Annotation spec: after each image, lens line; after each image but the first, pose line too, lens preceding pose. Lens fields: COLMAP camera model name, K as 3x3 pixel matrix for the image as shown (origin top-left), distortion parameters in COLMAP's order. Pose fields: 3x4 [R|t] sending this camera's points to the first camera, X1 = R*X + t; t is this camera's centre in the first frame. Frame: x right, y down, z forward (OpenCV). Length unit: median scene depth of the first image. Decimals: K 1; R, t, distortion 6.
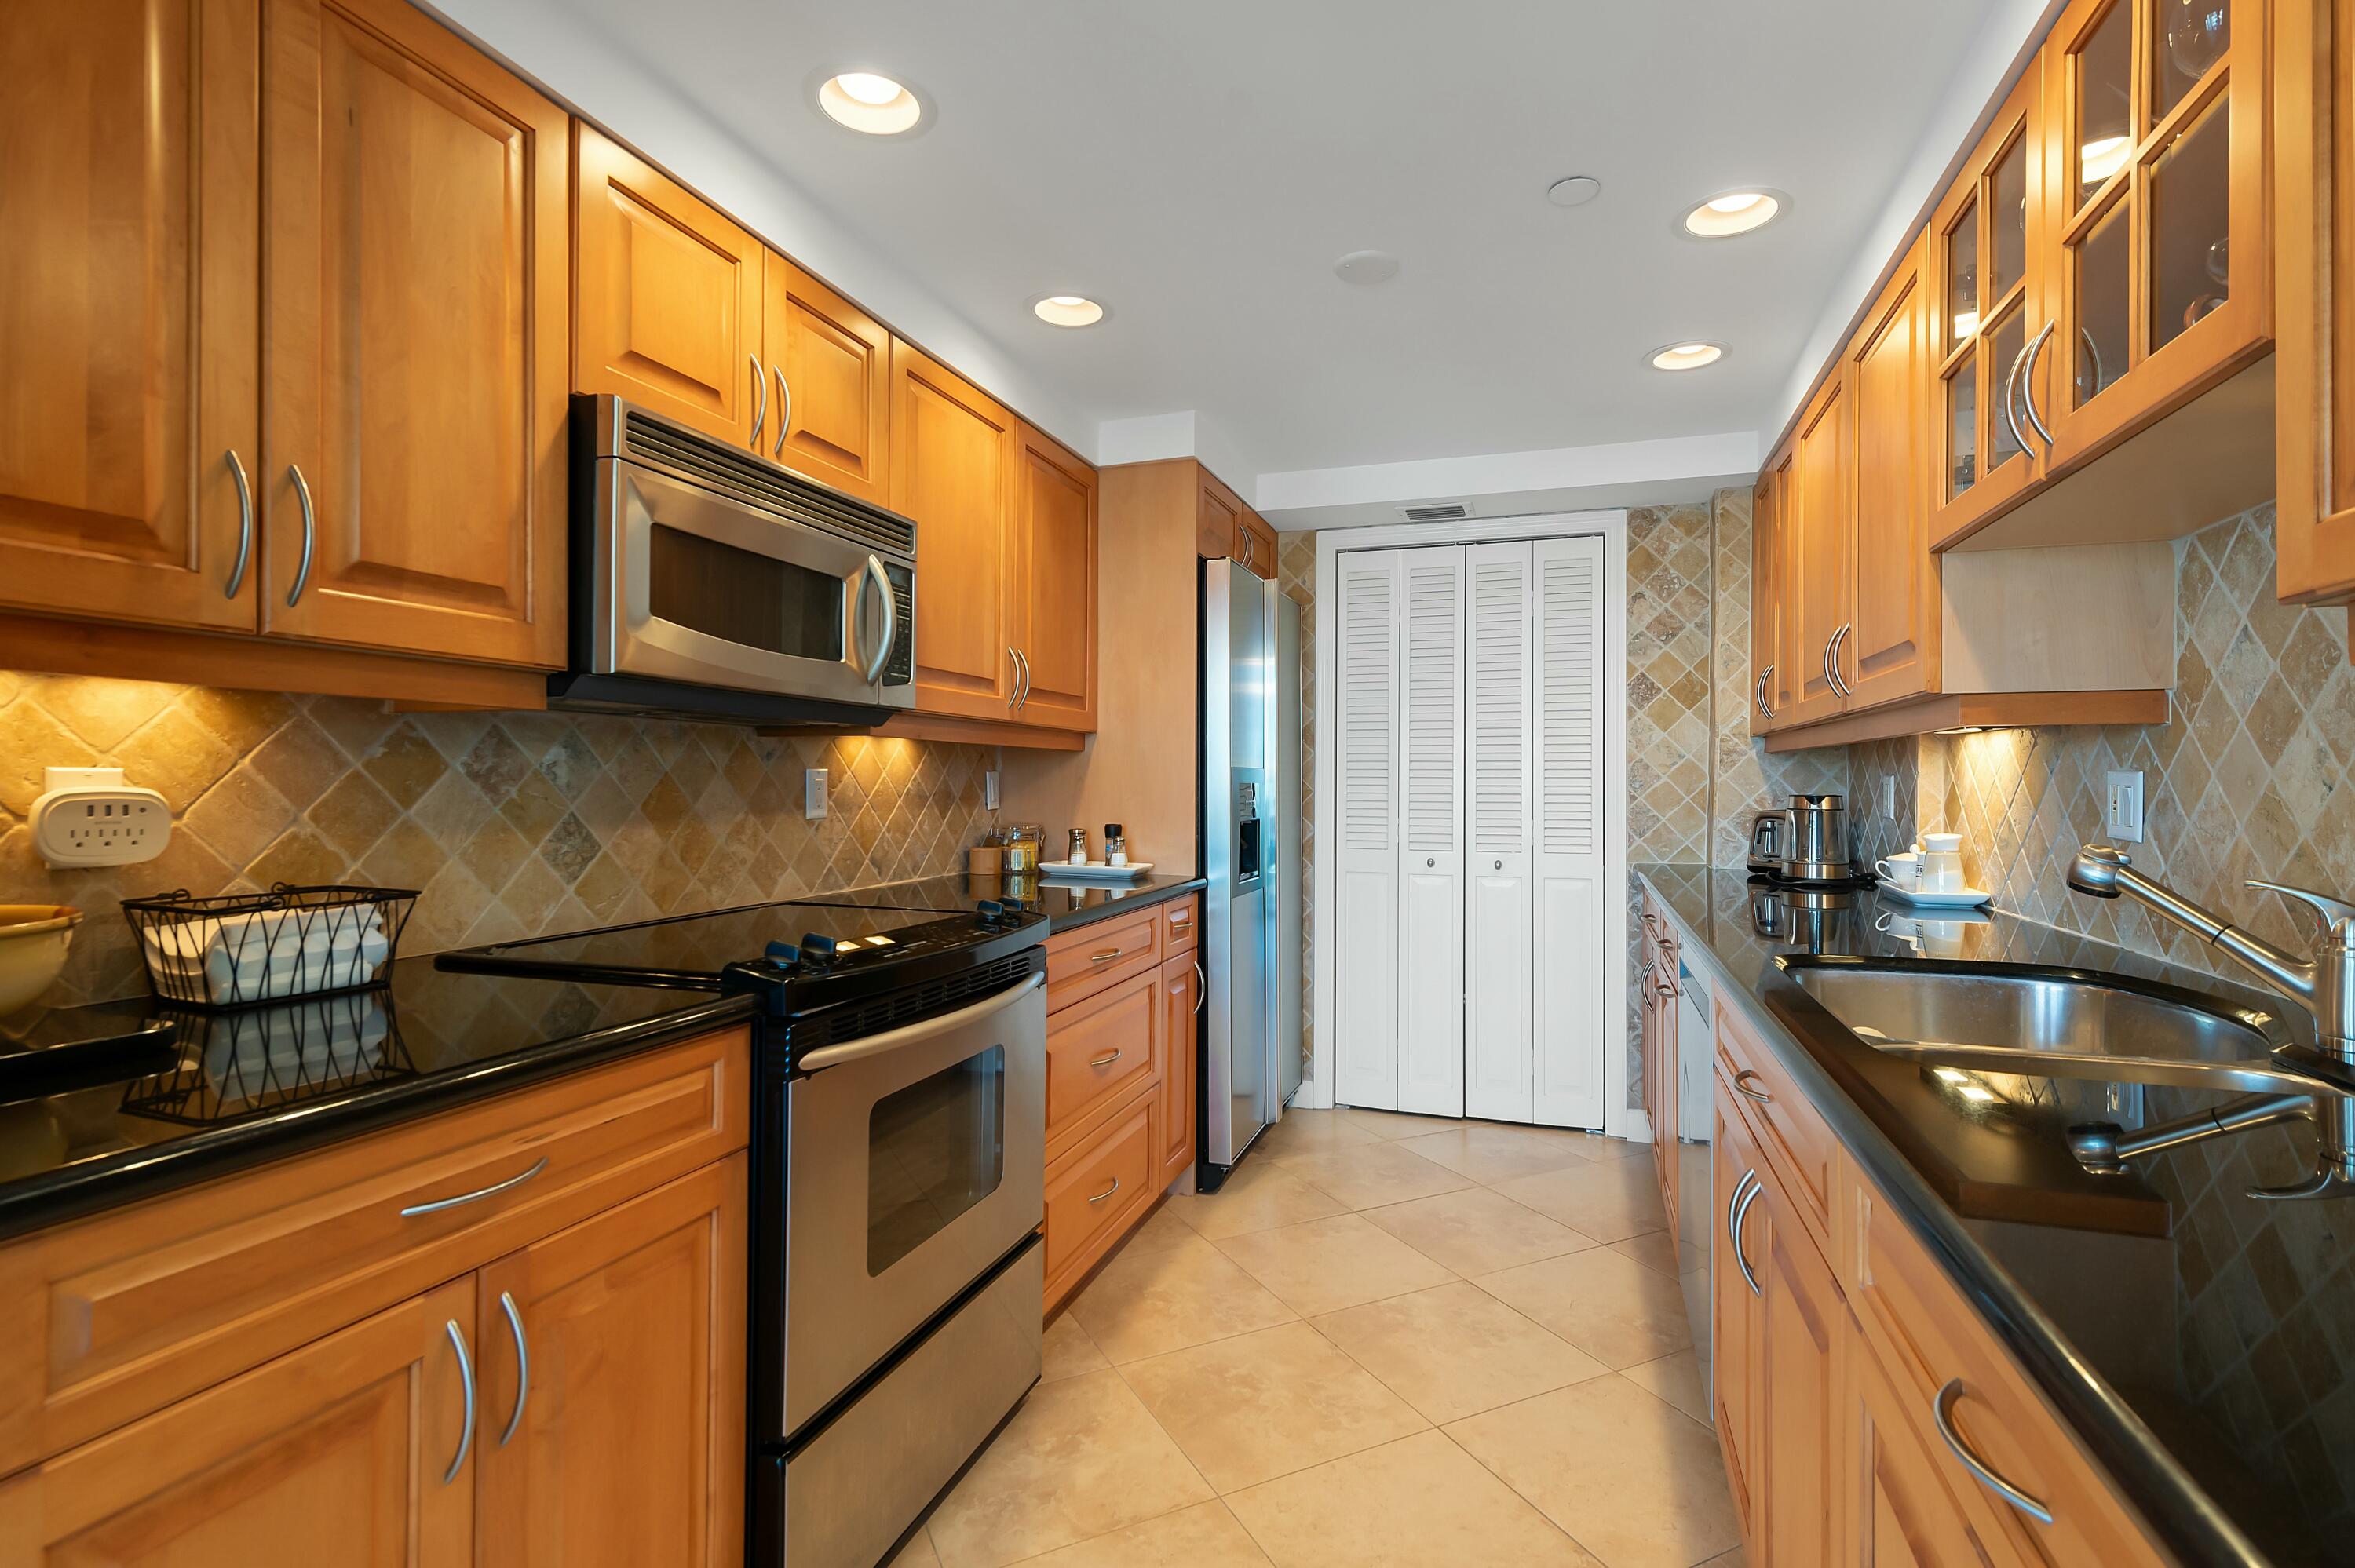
lens RADIAL K [[1125.8, 0, 1180.1], [0, 1125.8, 783.0], [0, 0, 1]] dist [0.005832, -0.001808]
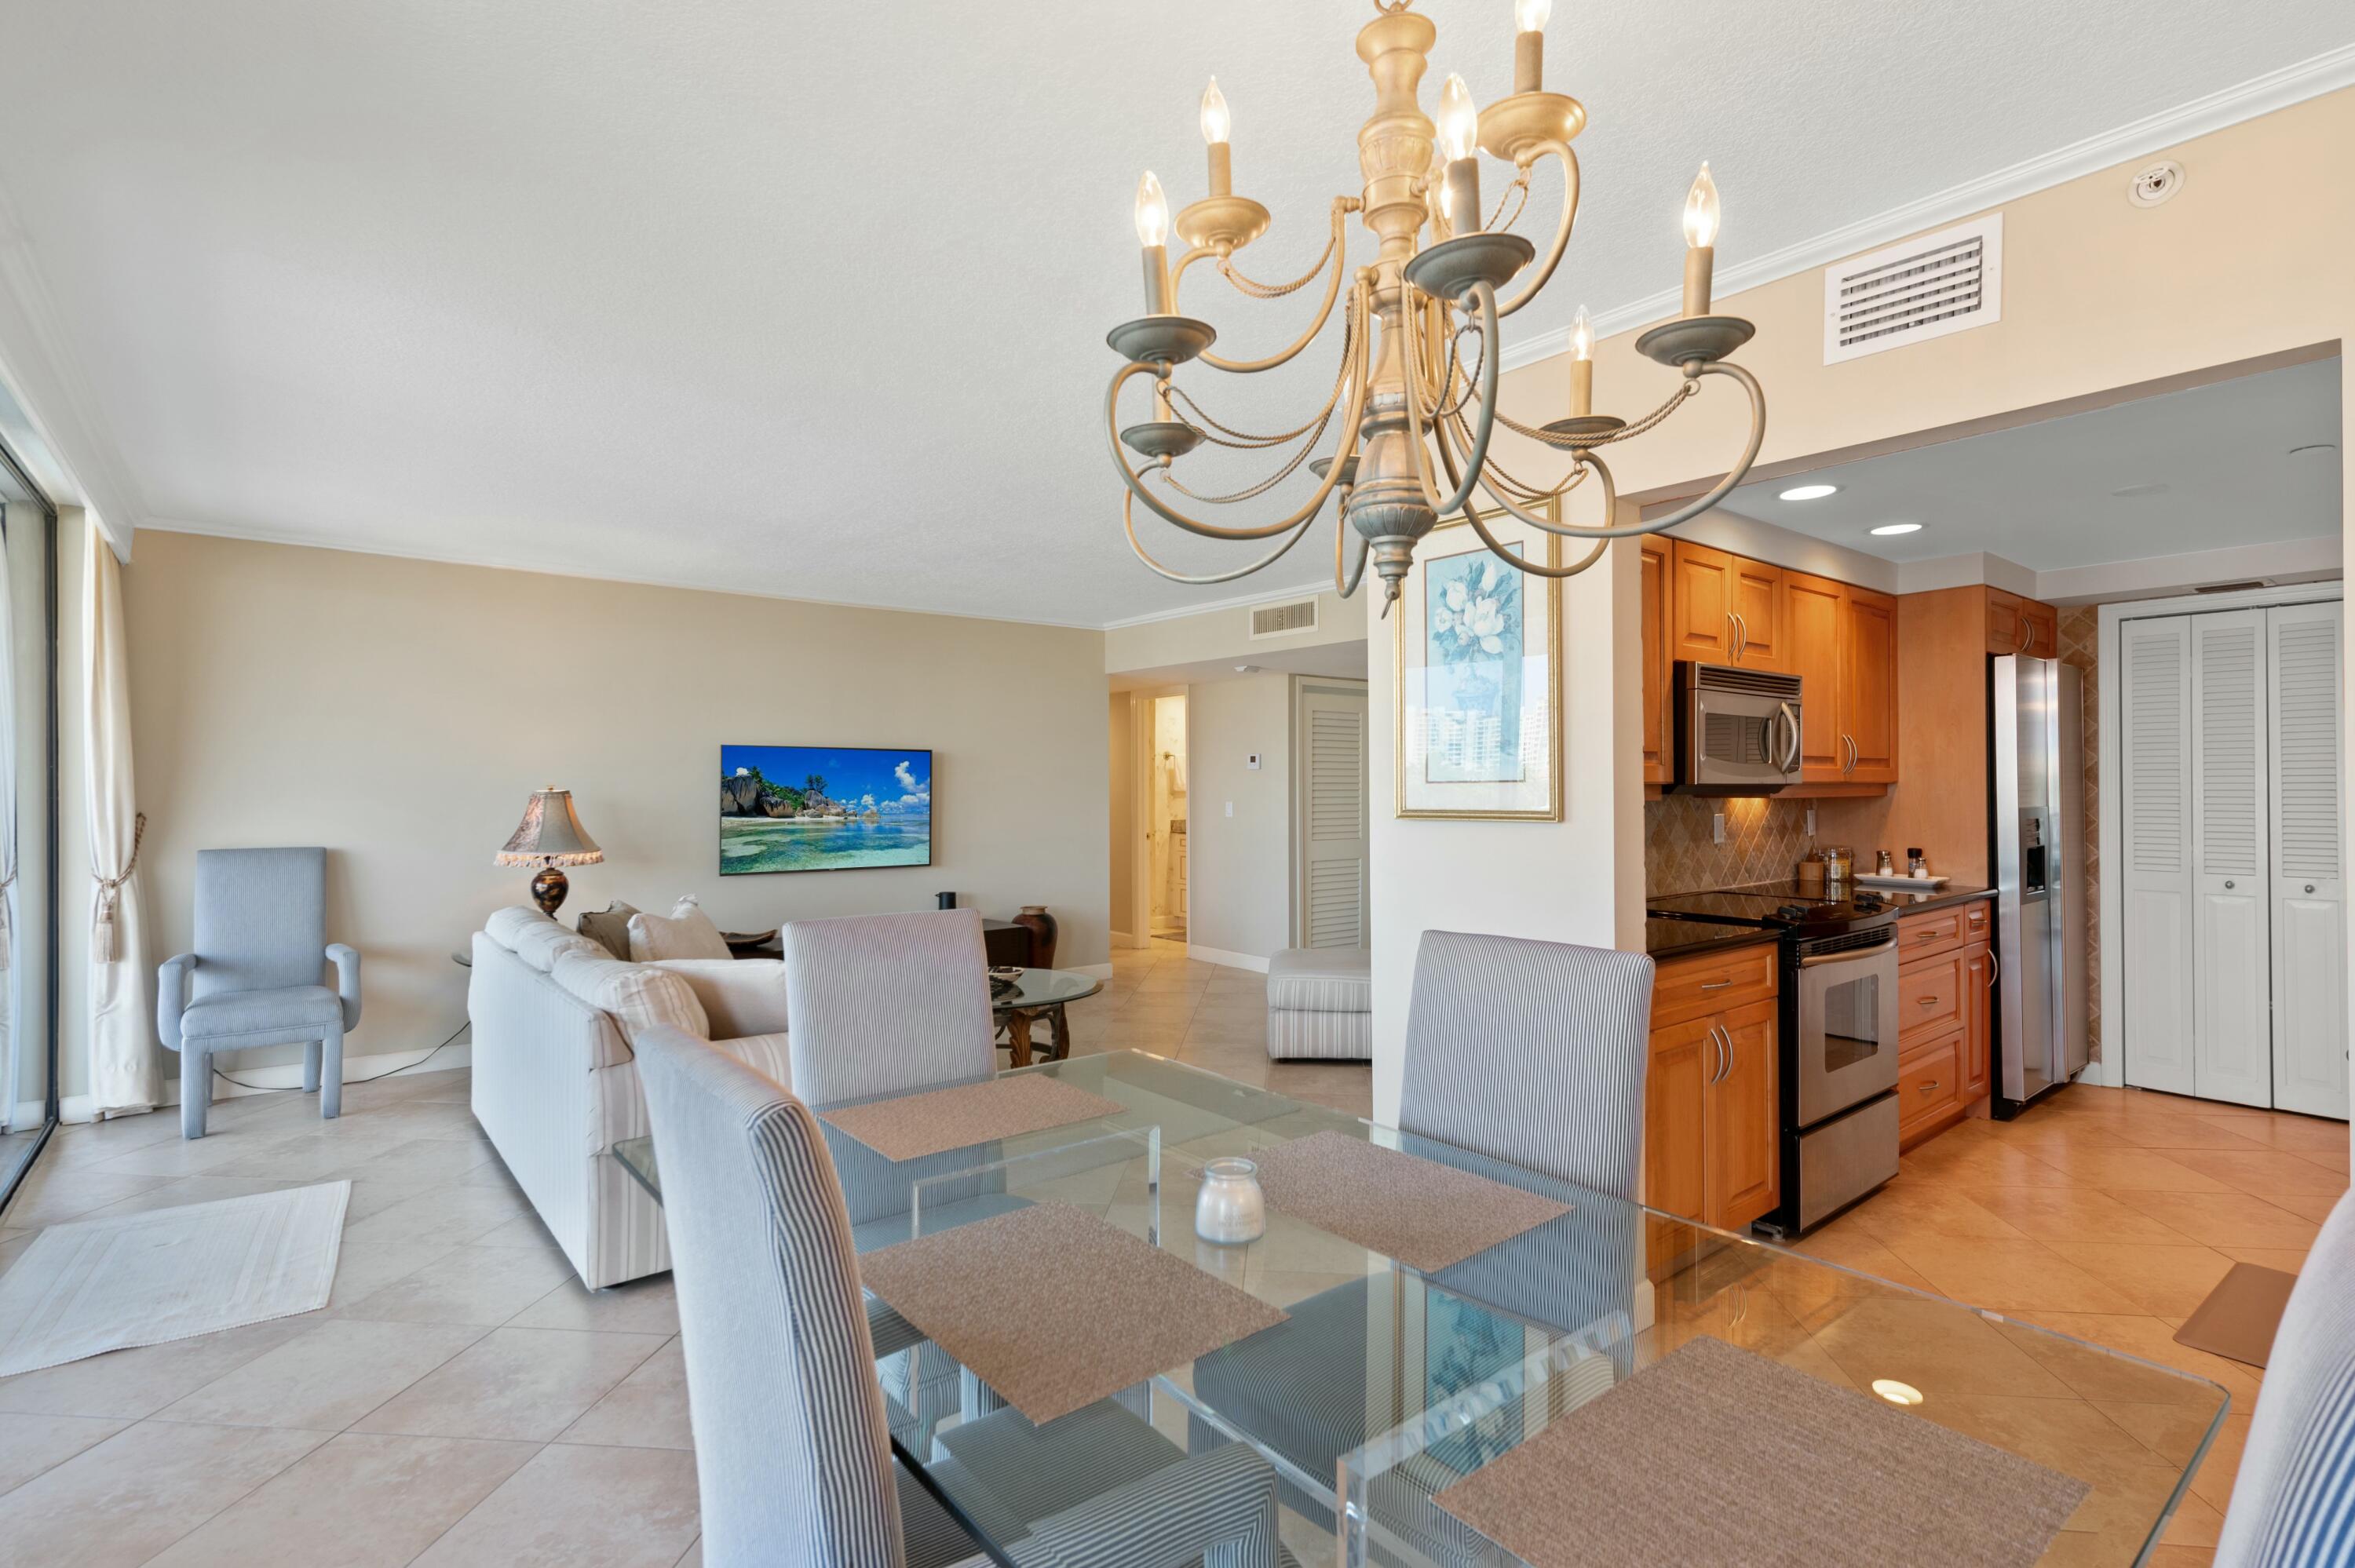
lens RADIAL K [[1125.8, 0, 1160.0], [0, 1125.8, 781.0], [0, 0, 1]] dist [0.005832, -0.001808]
pose [[0.840029, -0.010597, -0.542438, -0.085519], [0.008487, 0.999944, -0.006392, -0.046517], [0.542475, 0.000766, 0.840071, -0.697801]]
